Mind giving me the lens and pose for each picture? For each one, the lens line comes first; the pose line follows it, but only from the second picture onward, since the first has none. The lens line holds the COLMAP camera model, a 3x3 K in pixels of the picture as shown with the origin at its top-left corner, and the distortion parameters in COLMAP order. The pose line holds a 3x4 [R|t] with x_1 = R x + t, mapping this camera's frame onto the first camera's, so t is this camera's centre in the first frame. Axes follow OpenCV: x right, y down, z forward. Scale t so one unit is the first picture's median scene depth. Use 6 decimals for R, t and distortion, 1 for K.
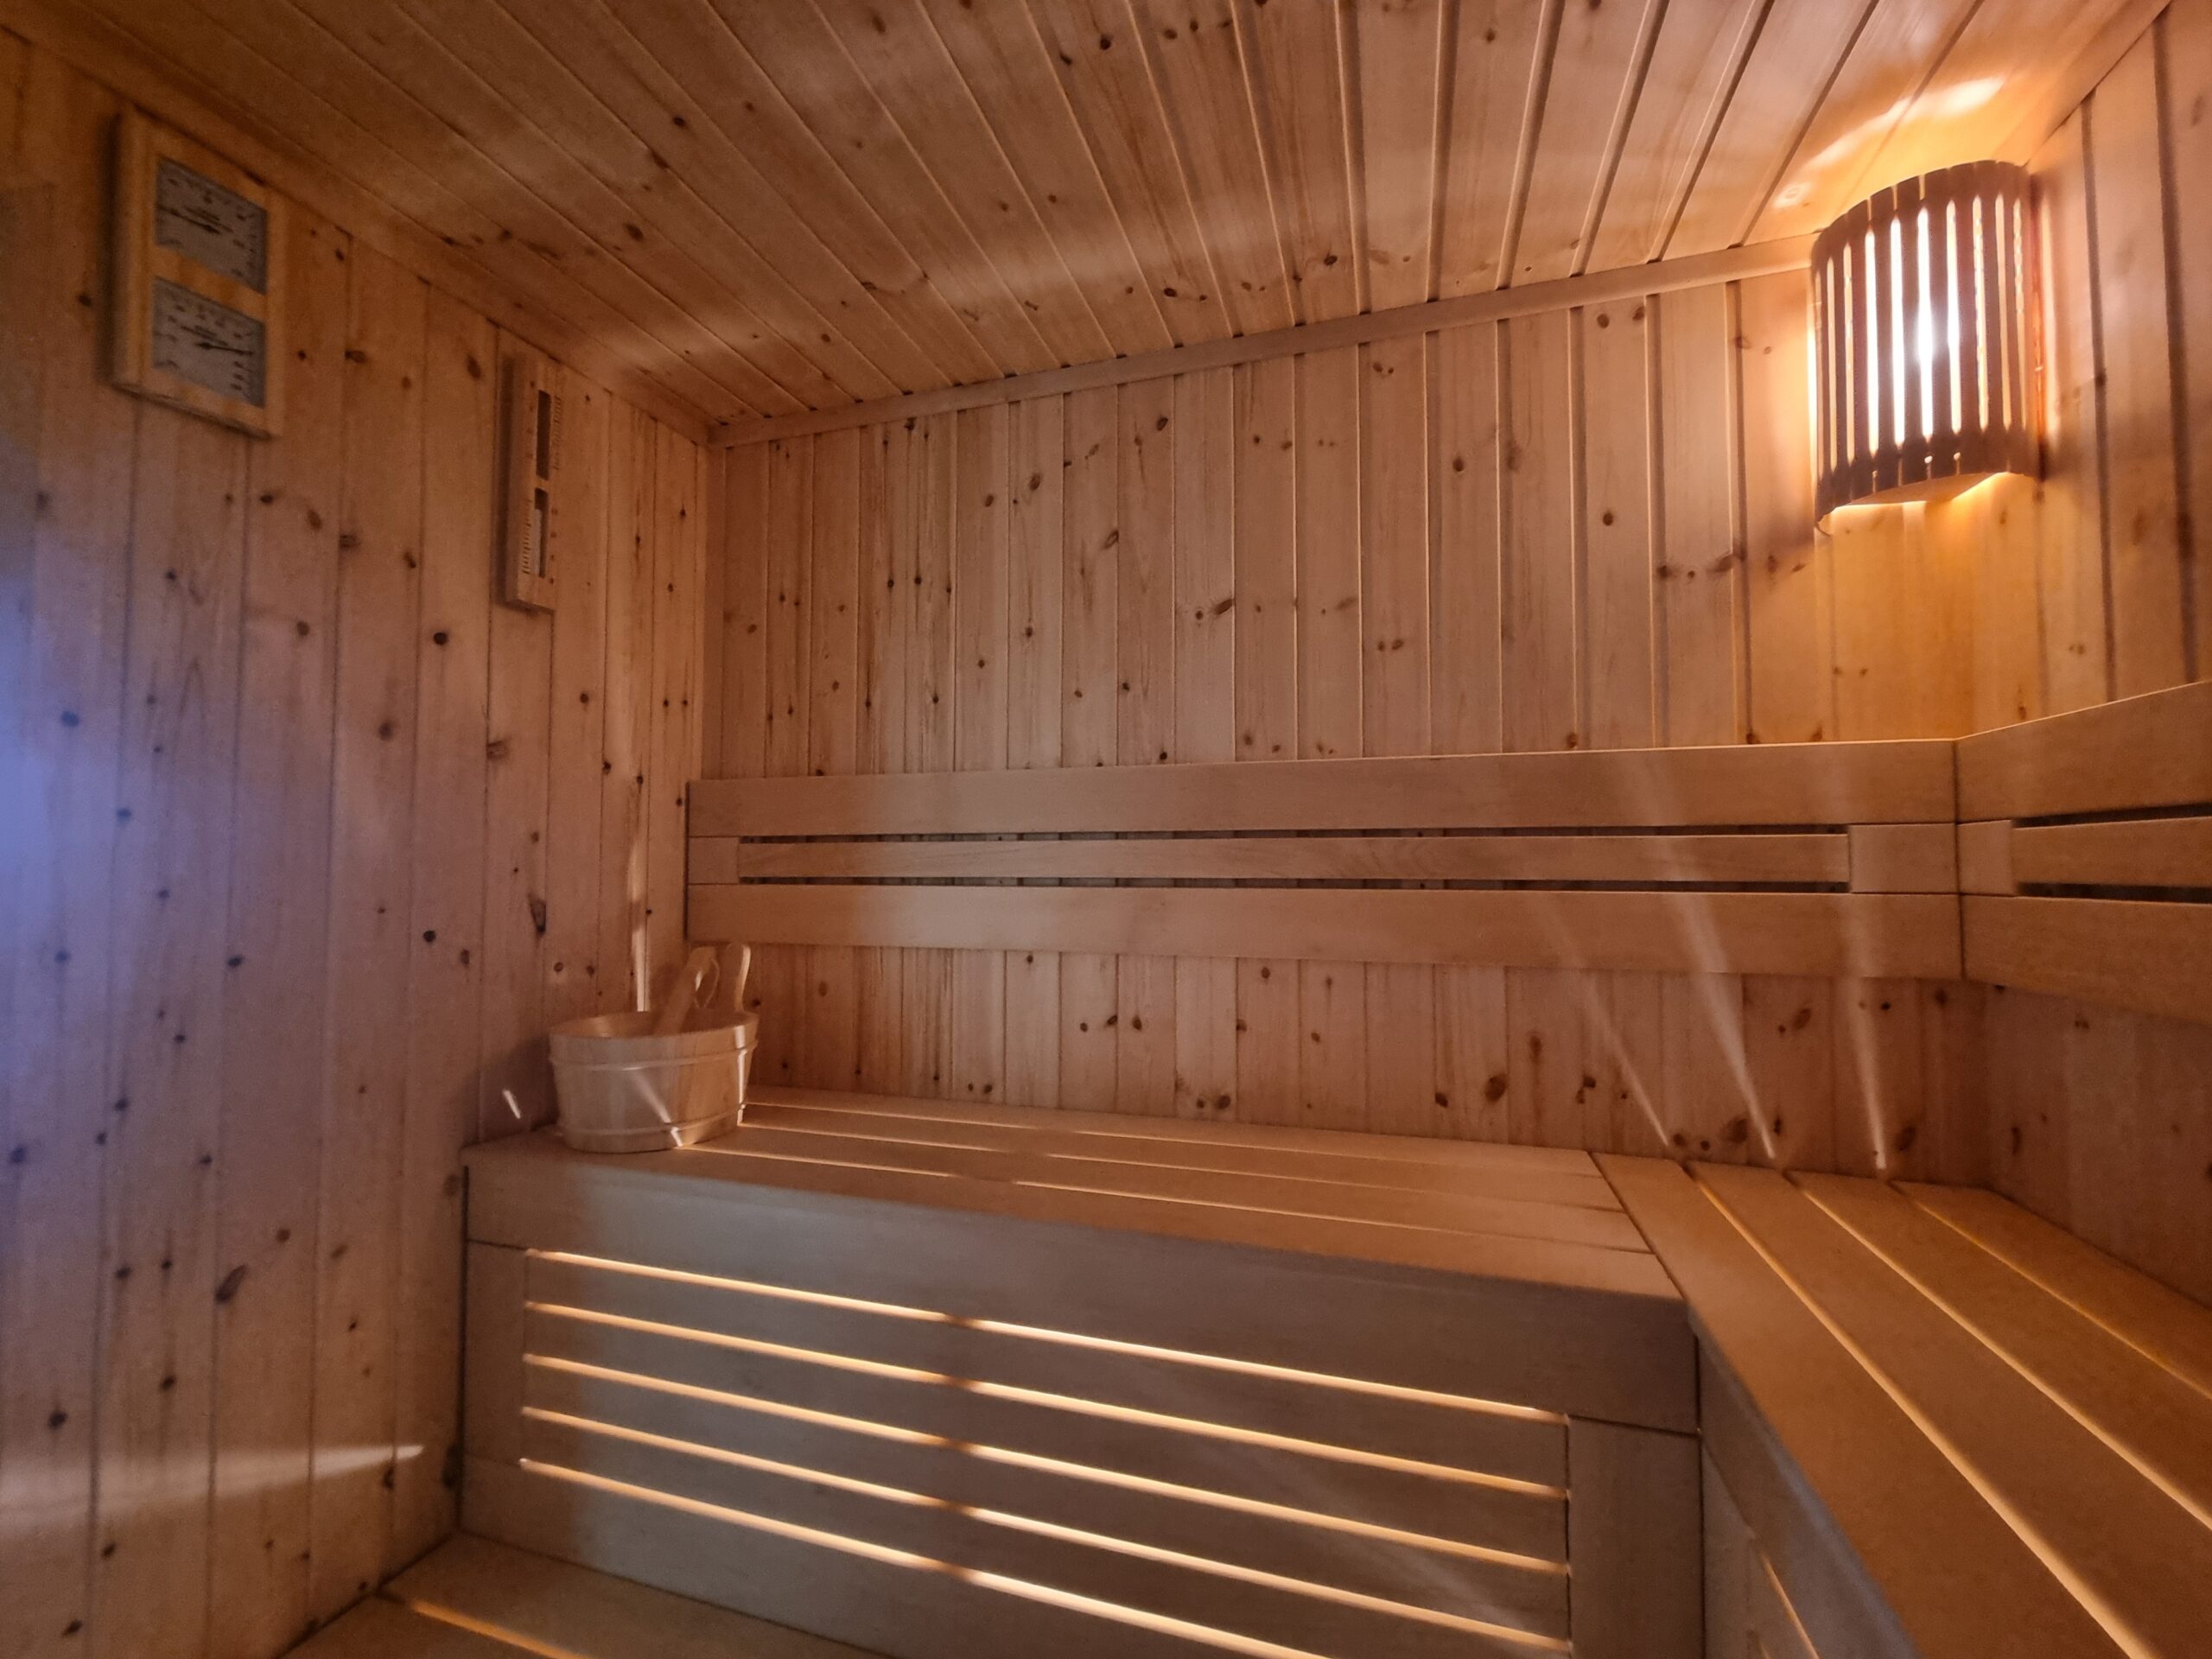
lens RADIAL K [[899.7, 0, 1120.5], [0, 899.7, 835.0], [0, 0, 1]] dist [0.001192, -0.001903]
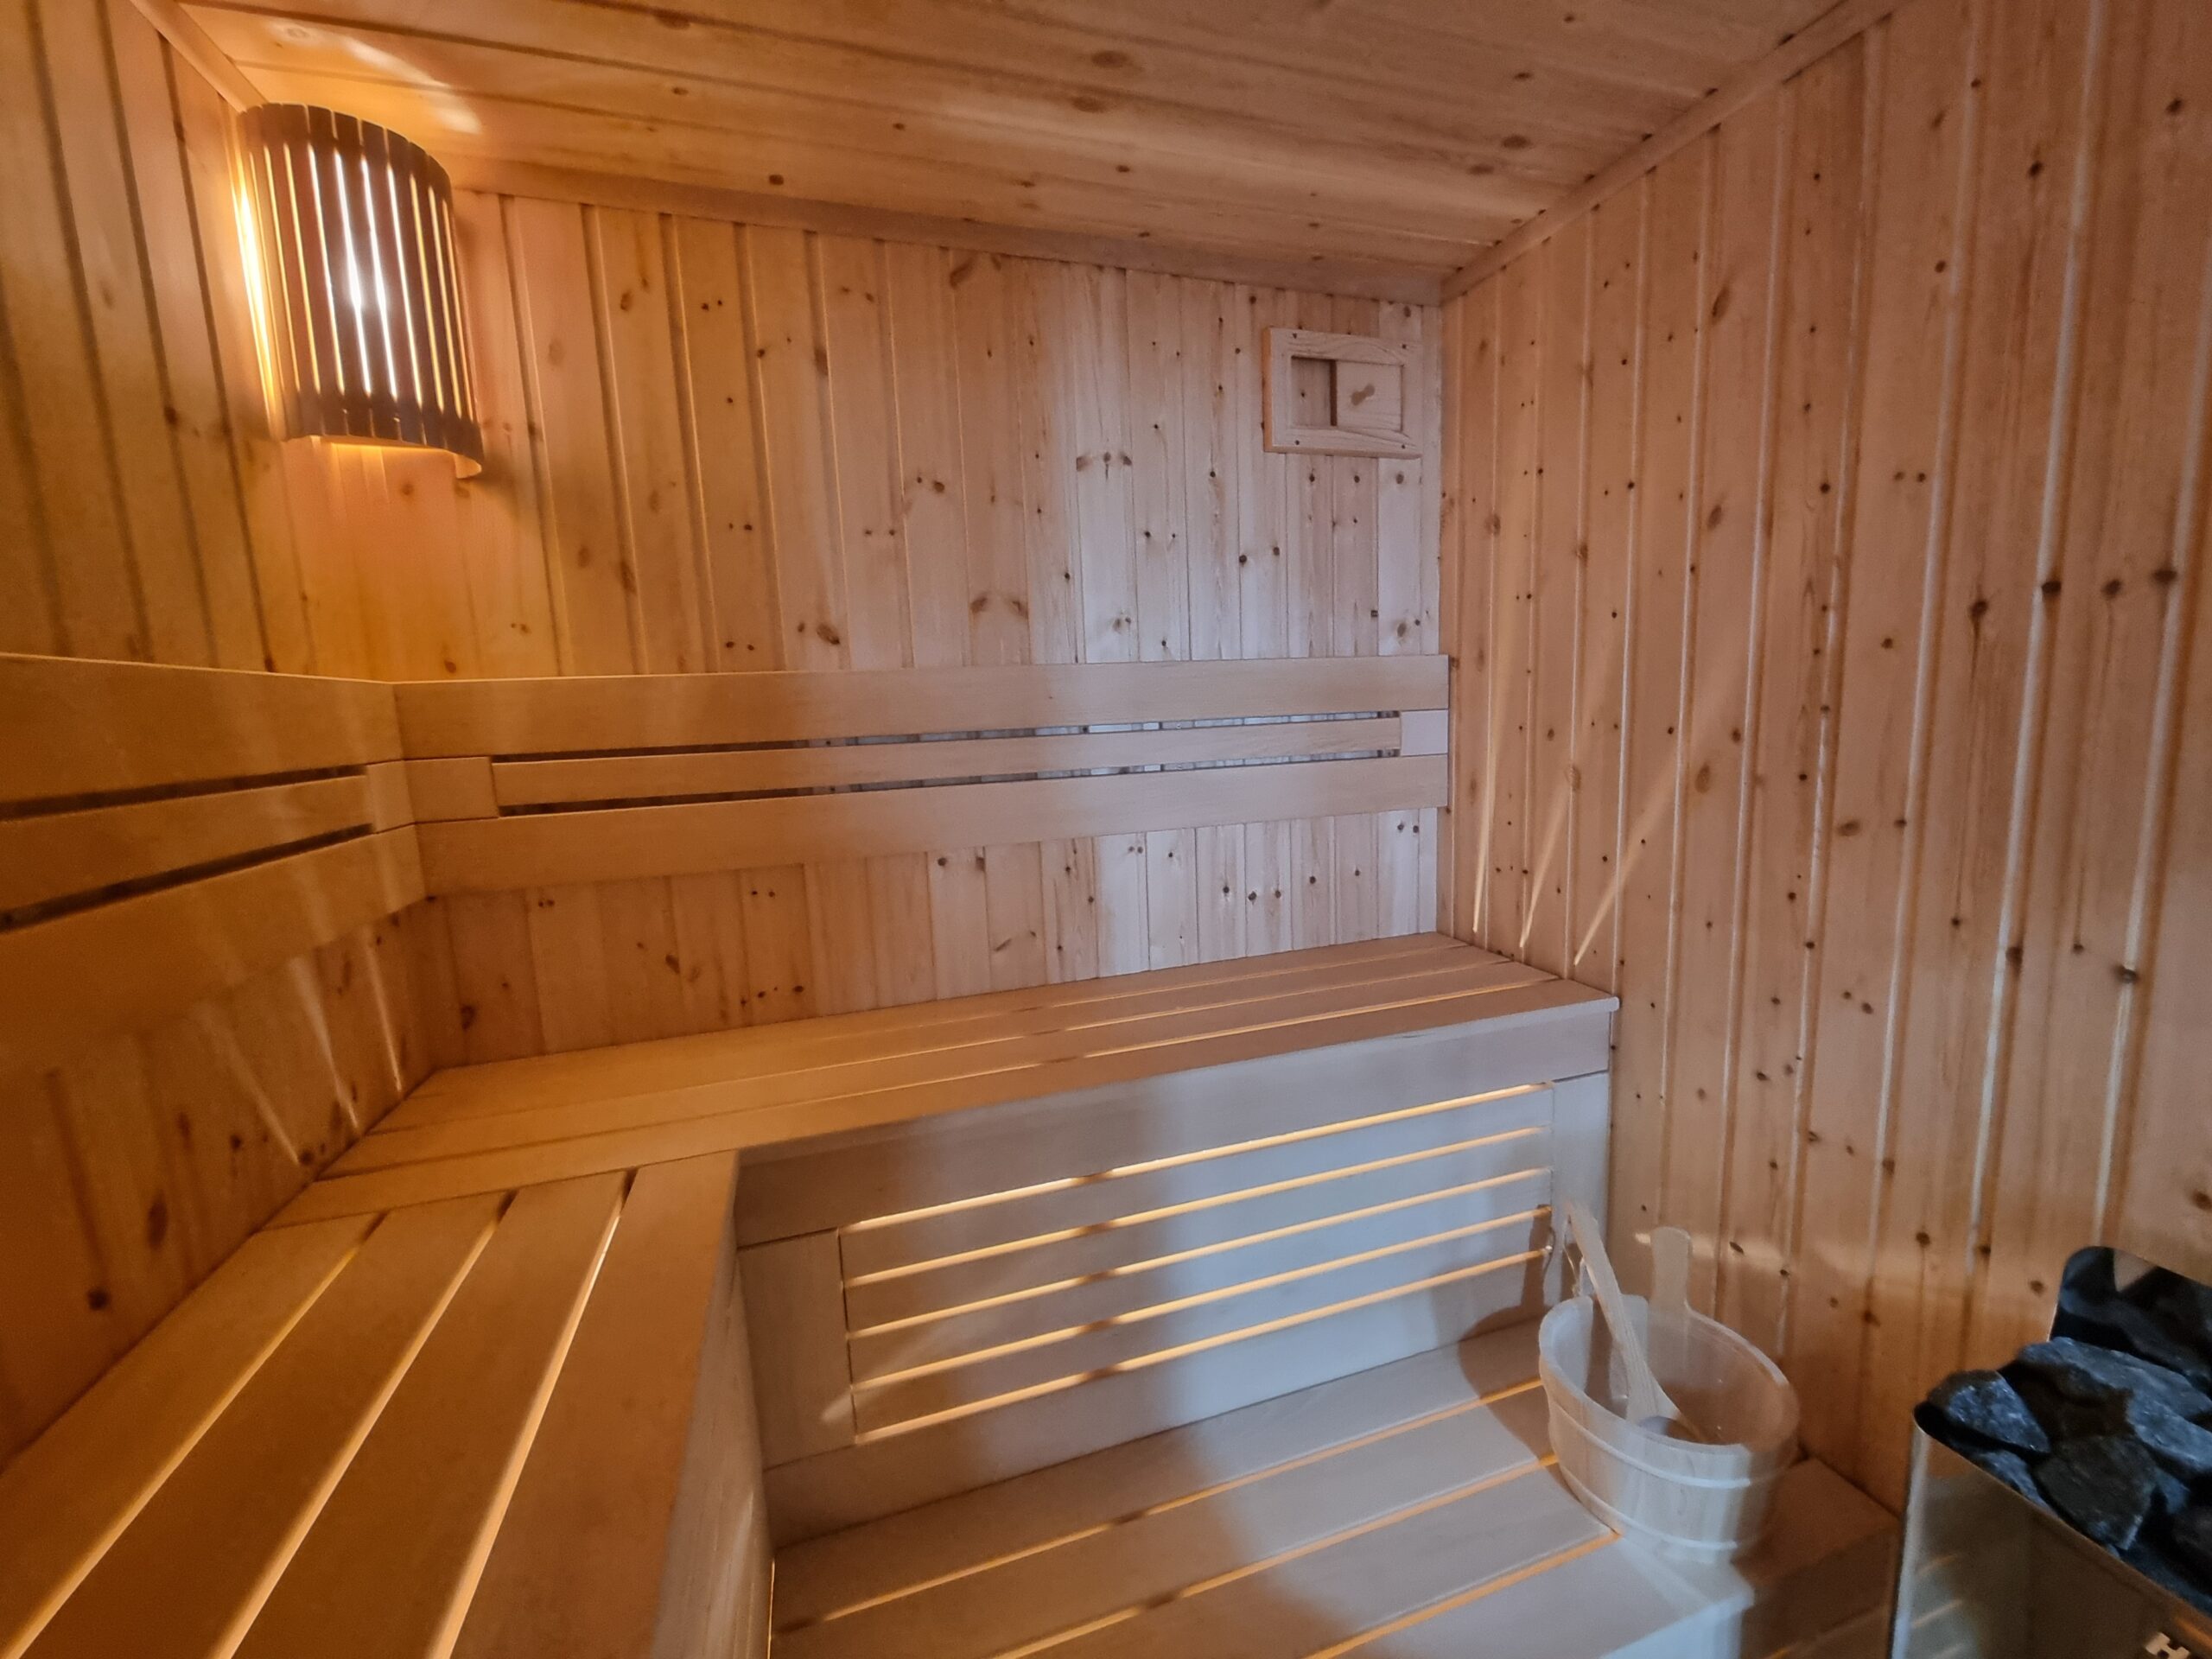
lens RADIAL K [[899.7, 0, 1122.1], [0, 899.7, 833.0], [0, 0, 1]] dist [0.001192, -0.001903]
pose [[-0.581745, -0.094516, 0.807861, -0.415209], [0.008930, 0.992423, 0.122540, -0.044710], [-0.813322, 0.078501, -0.576493, 0.792865]]
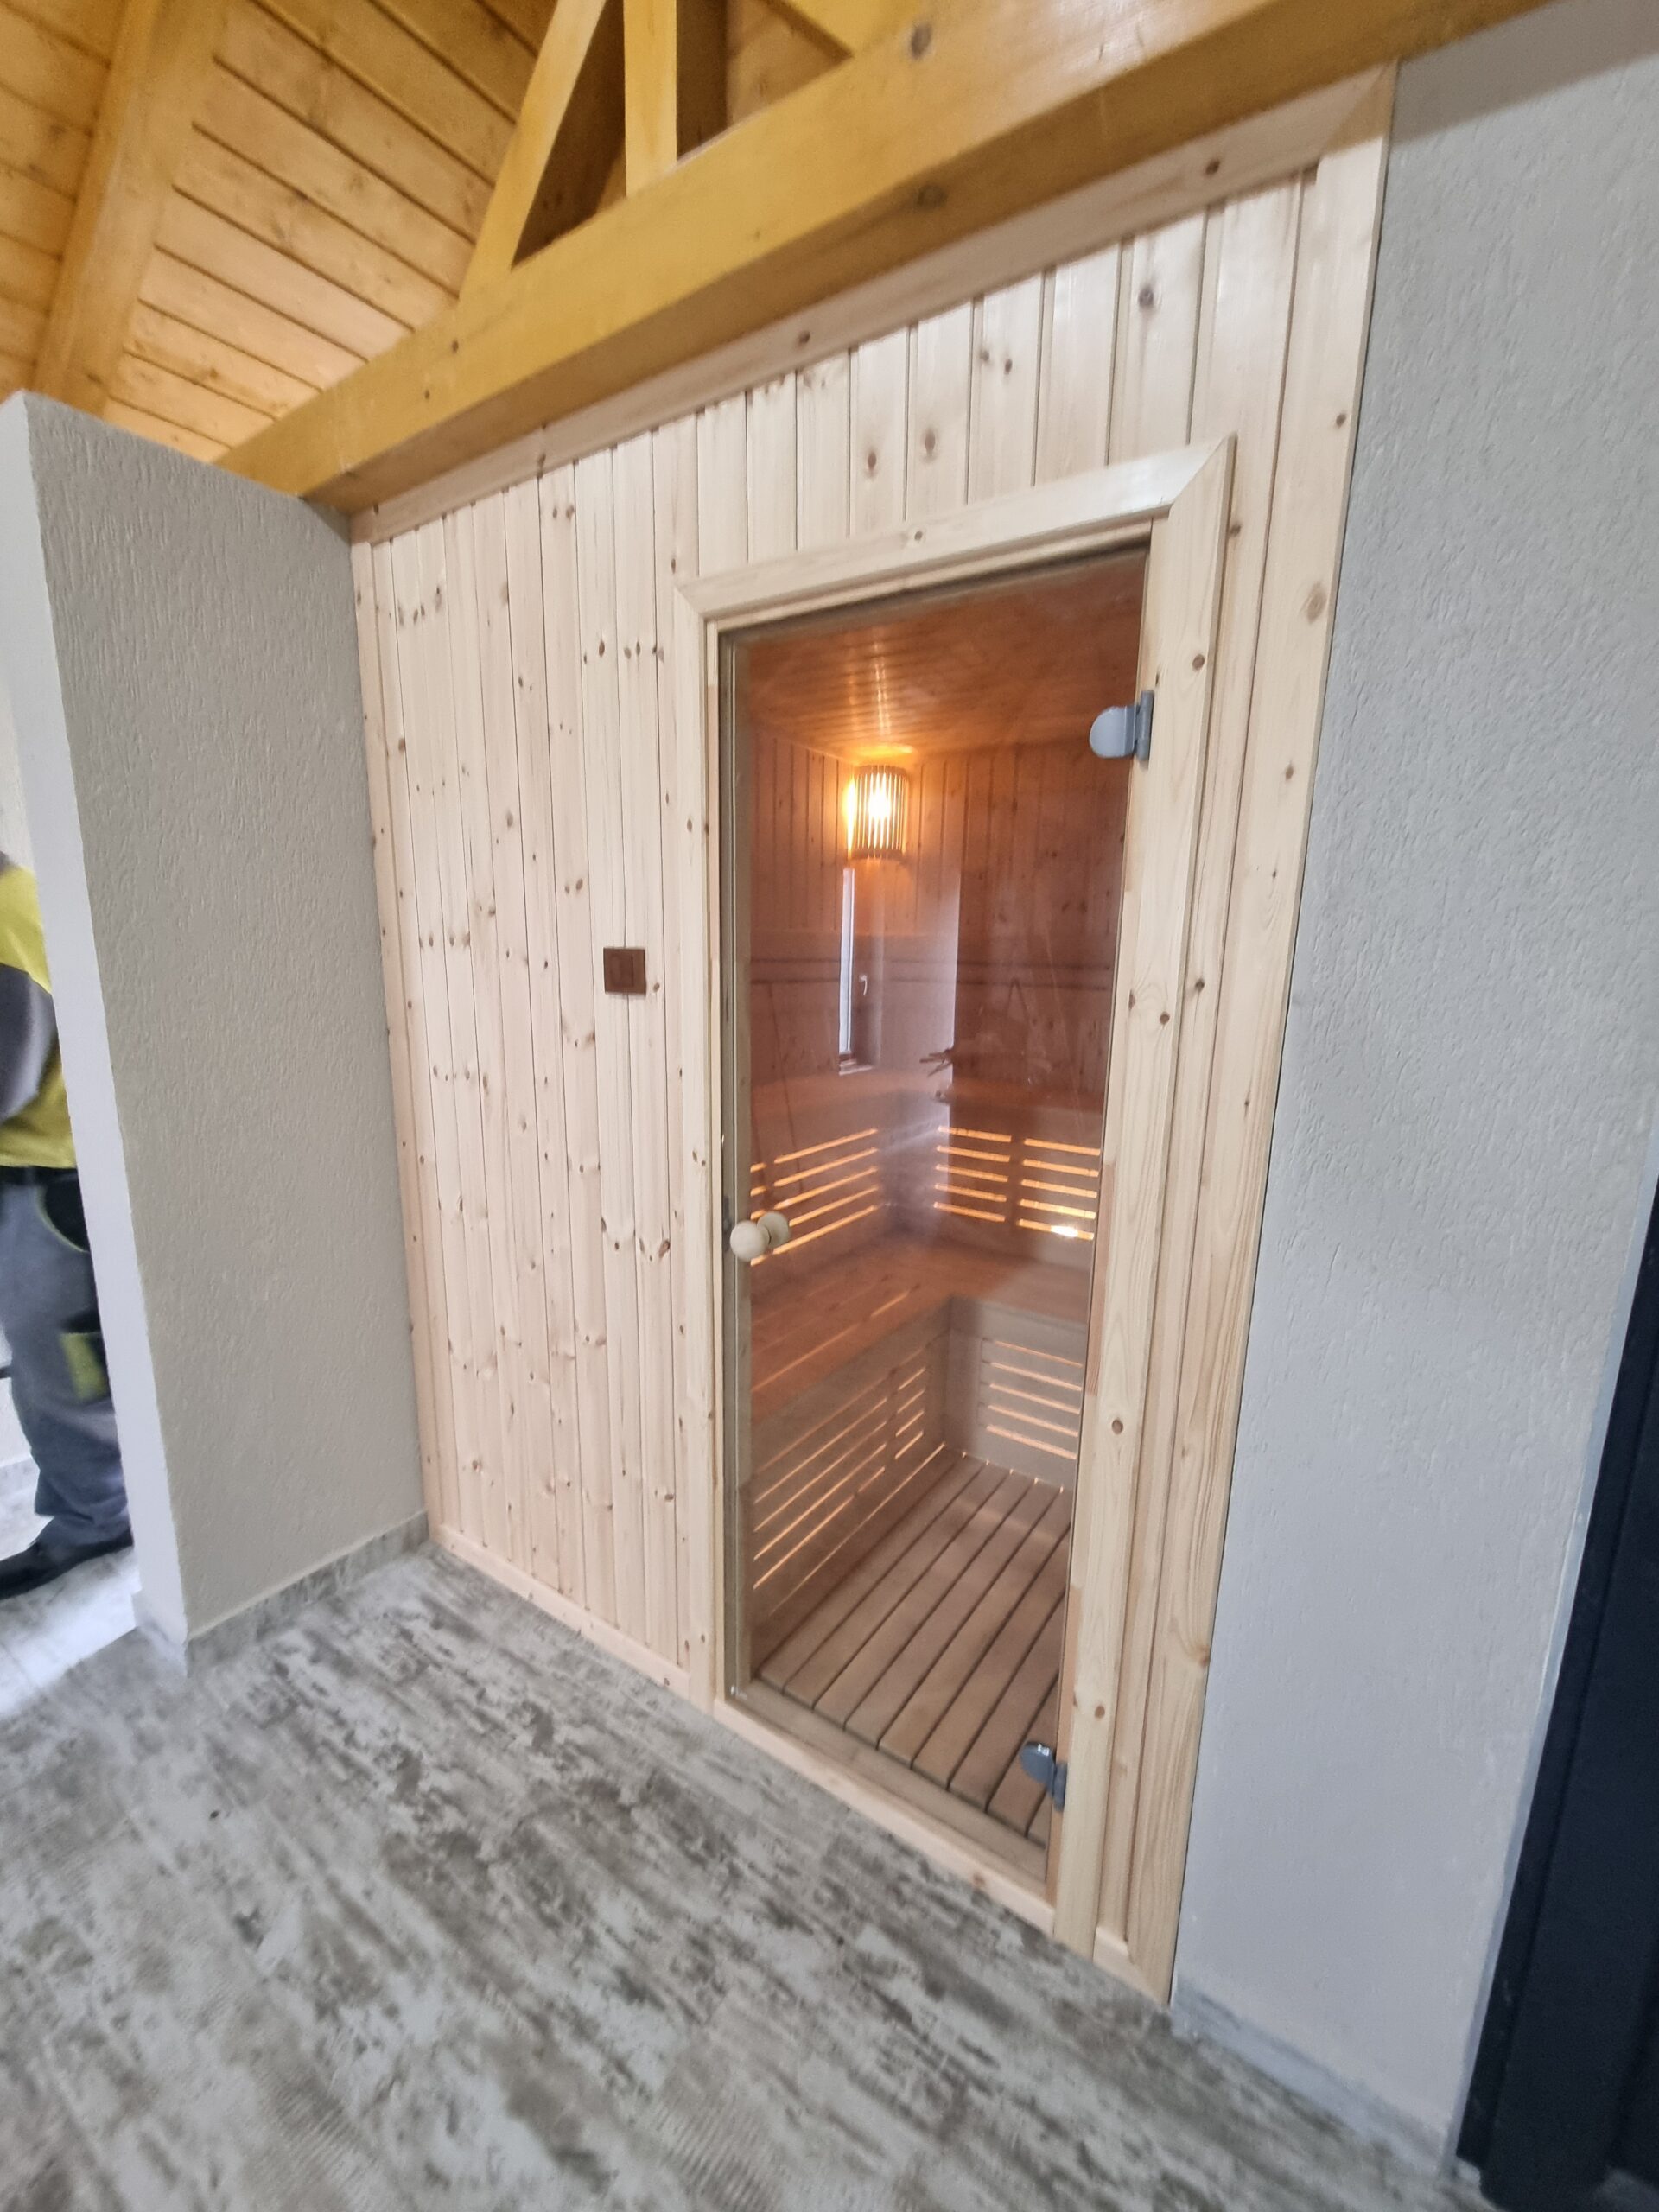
lens RADIAL K [[899.7, 0, 826.4], [0, 899.7, 1118.6], [0, 0, 1]] dist [0.001192, -0.001903]
pose [[0.289624, -0.177263, 0.940583, -2.040135], [-0.056173, 0.977859, 0.201585, -0.083629], [-0.955491, -0.111219, 0.273254, 0.143530]]
